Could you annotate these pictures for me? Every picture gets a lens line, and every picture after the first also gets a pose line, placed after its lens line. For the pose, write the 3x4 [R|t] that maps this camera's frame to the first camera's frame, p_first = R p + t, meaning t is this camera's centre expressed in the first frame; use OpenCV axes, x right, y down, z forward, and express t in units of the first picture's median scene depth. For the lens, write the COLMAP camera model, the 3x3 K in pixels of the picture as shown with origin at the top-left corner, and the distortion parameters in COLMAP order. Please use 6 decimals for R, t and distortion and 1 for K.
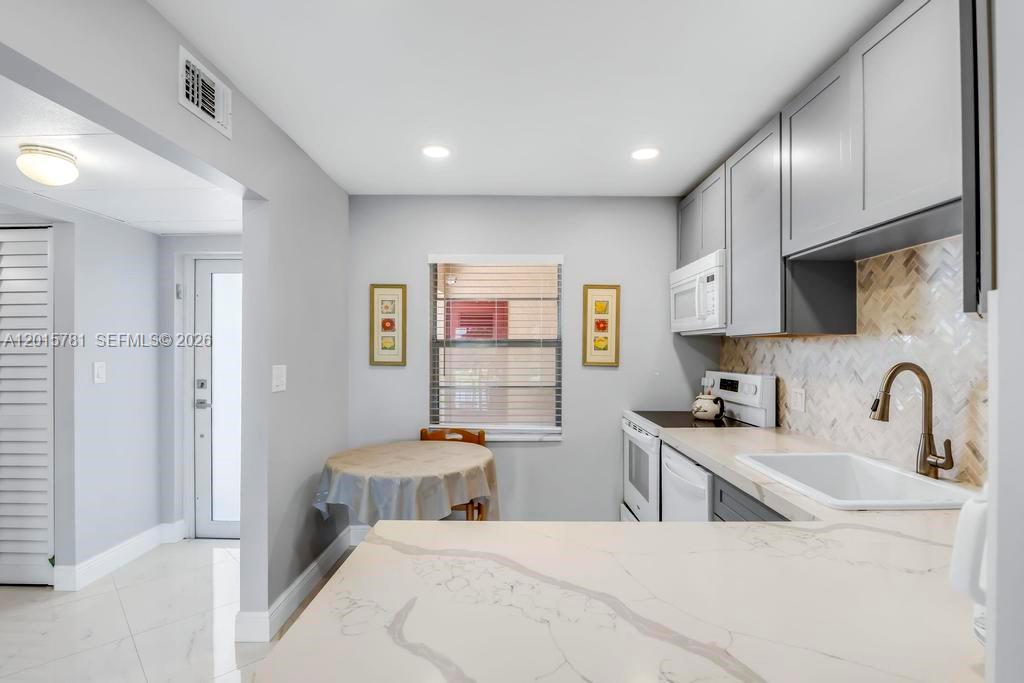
lens RADIAL K [[490.6, 0, 508.1], [0, 490.6, 344.0], [0, 0, 1]] dist [-0.022512, 0.000007]
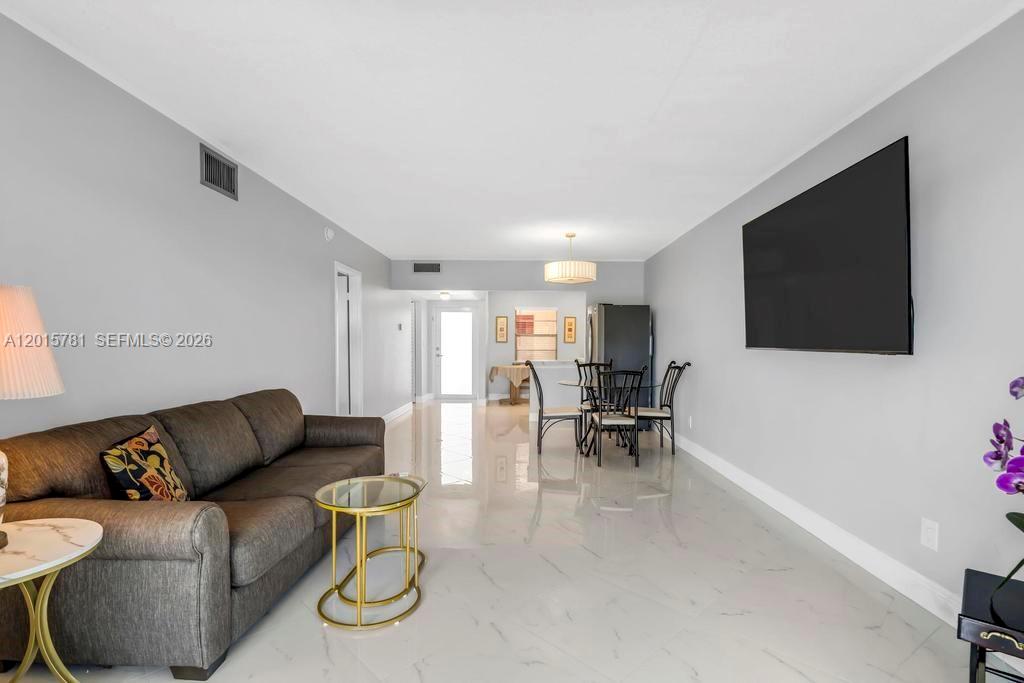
lens RADIAL K [[487.7, 0, 520.8], [0, 487.7, 358.1], [0, 0, 1]] dist [-0.017114, 0.000450]
pose [[0.999964, 0.002139, 0.008230, -0.155068], [-0.002425, 0.999387, 0.034932, 0.036039], [-0.008150, -0.034951, 0.999356, -2.189984]]
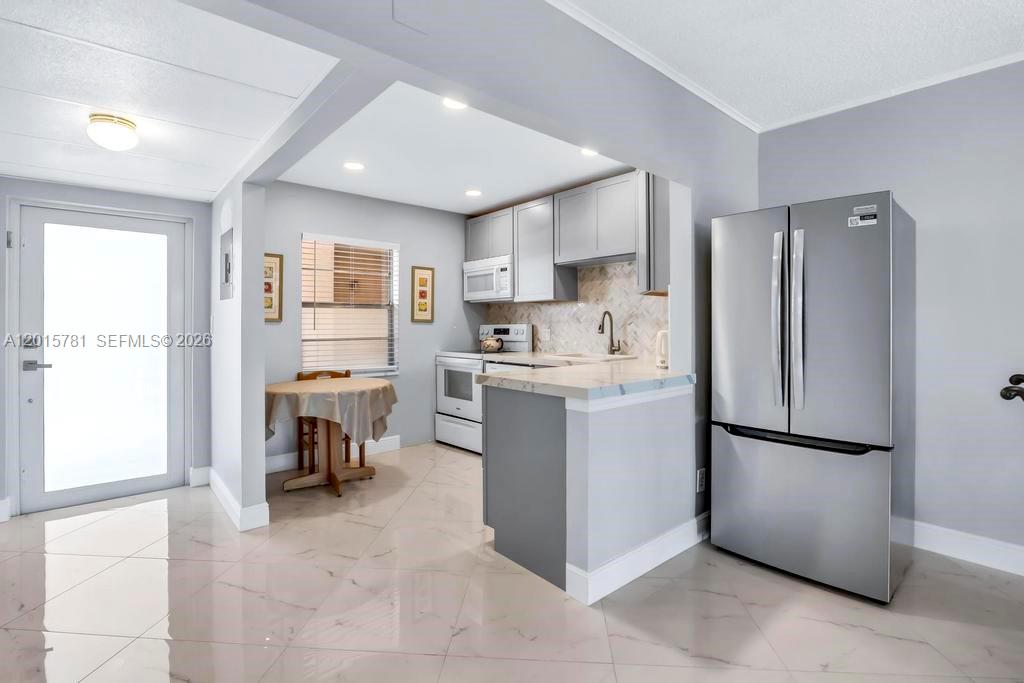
lens RADIAL K [[486.1, 0, 515.9], [0, 486.1, 322.5], [0, 0, 1]] dist [-0.019645, 0.000464]
pose [[0.749136, -0.000693, 0.662416, -0.585561], [-0.000689, 0.999998, 0.001825, 0.044847], [-0.662416, -0.001824, 0.749134, -0.287617]]
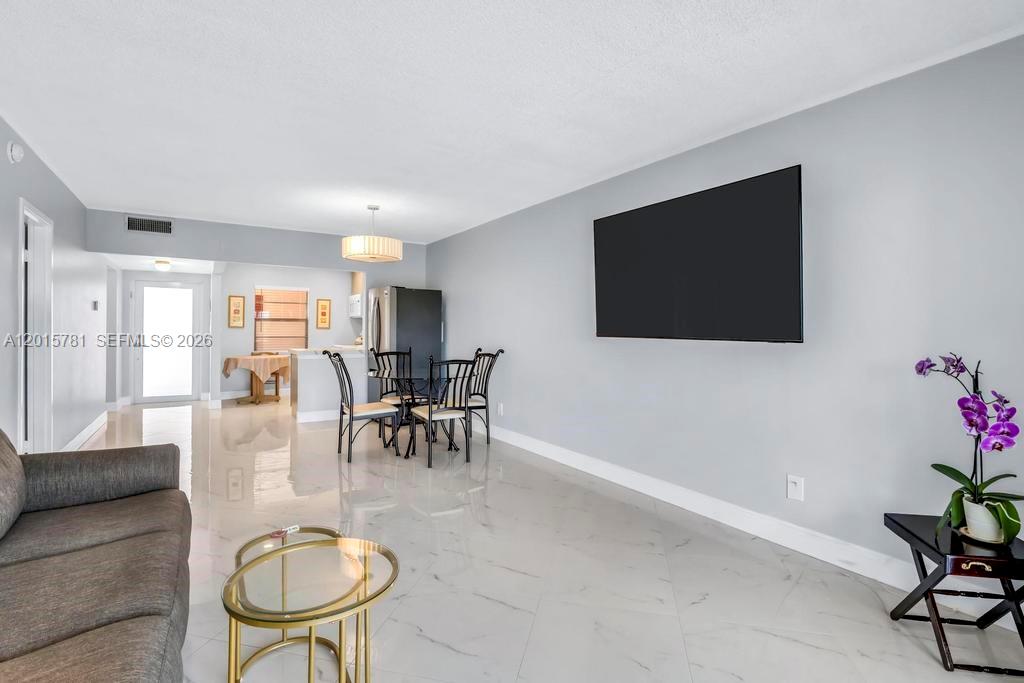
lens RADIAL K [[488.8, 0, 510.4], [0, 488.8, 330.0], [0, 0, 1]] dist [-0.018179, 0.000923]
pose [[0.836337, 0.004978, 0.548193, -0.452876], [-0.008935, 0.999950, 0.004552, 0.032478], [-0.548143, -0.008705, 0.836339, -1.954688]]
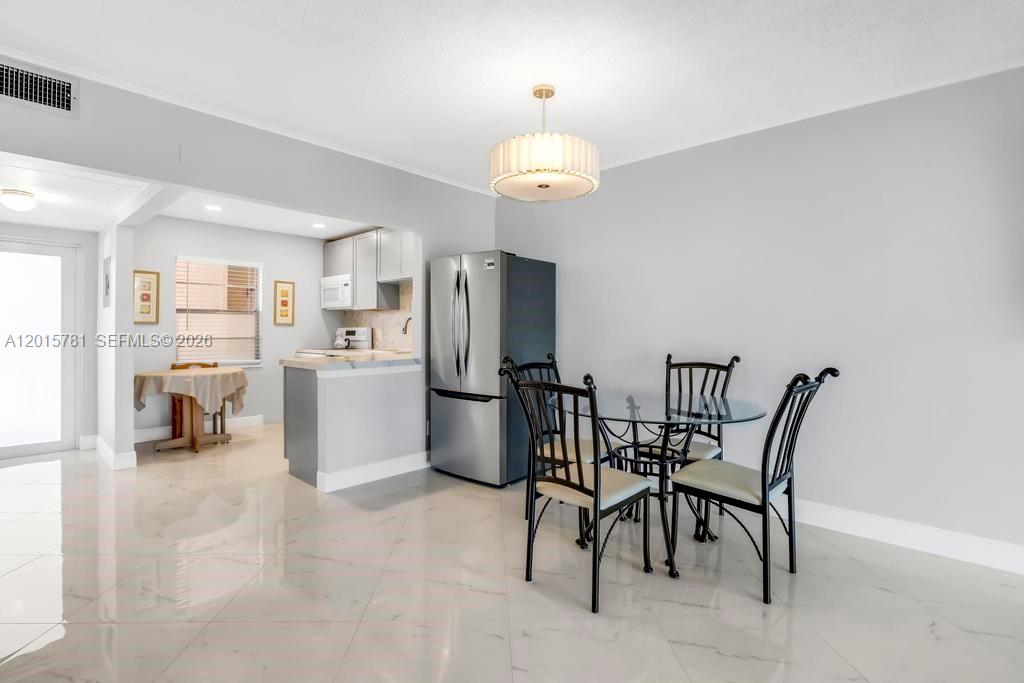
lens RADIAL K [[488.8, 0, 510.4], [0, 488.8, 330.0], [0, 0, 1]] dist [-0.018179, 0.000923]
pose [[0.674380, -0.000544, 0.738384, -0.611564], [-0.005586, 0.999967, 0.005838, 0.048970], [-0.738363, -0.008061, 0.674355, -0.900651]]
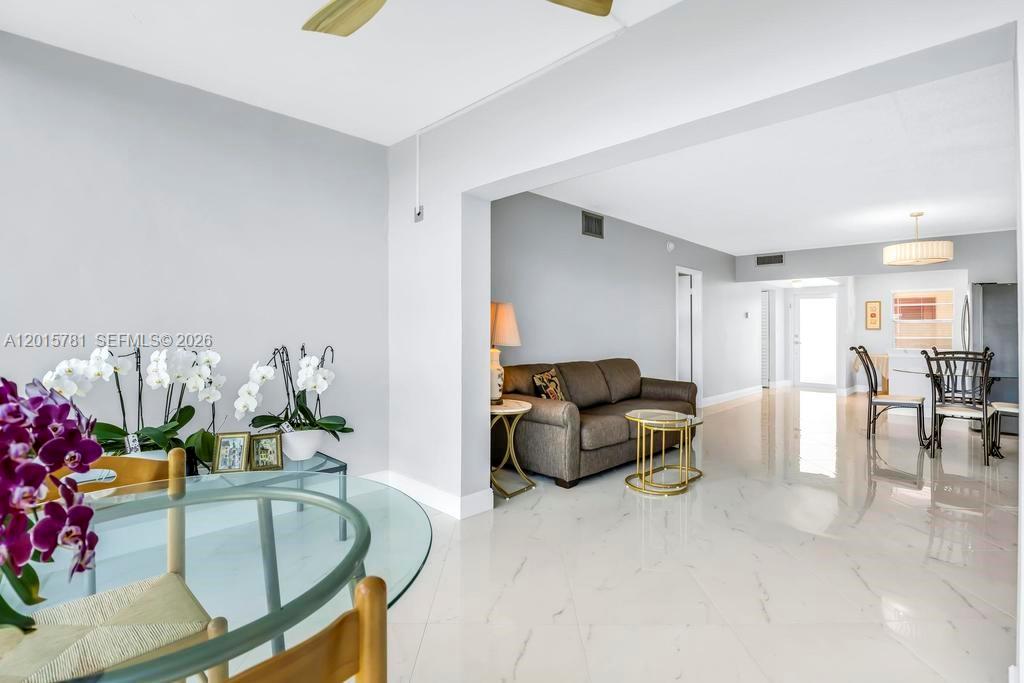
lens RADIAL K [[486.1, 0, 515.9], [0, 486.1, 322.5], [0, 0, 1]] dist [-0.019645, 0.000464]
pose [[0.724955, -0.008559, -0.688743, 0.182534], [-0.001621, 0.999899, -0.014131, 0.047458], [0.688794, 0.011360, 0.724868, -2.557287]]
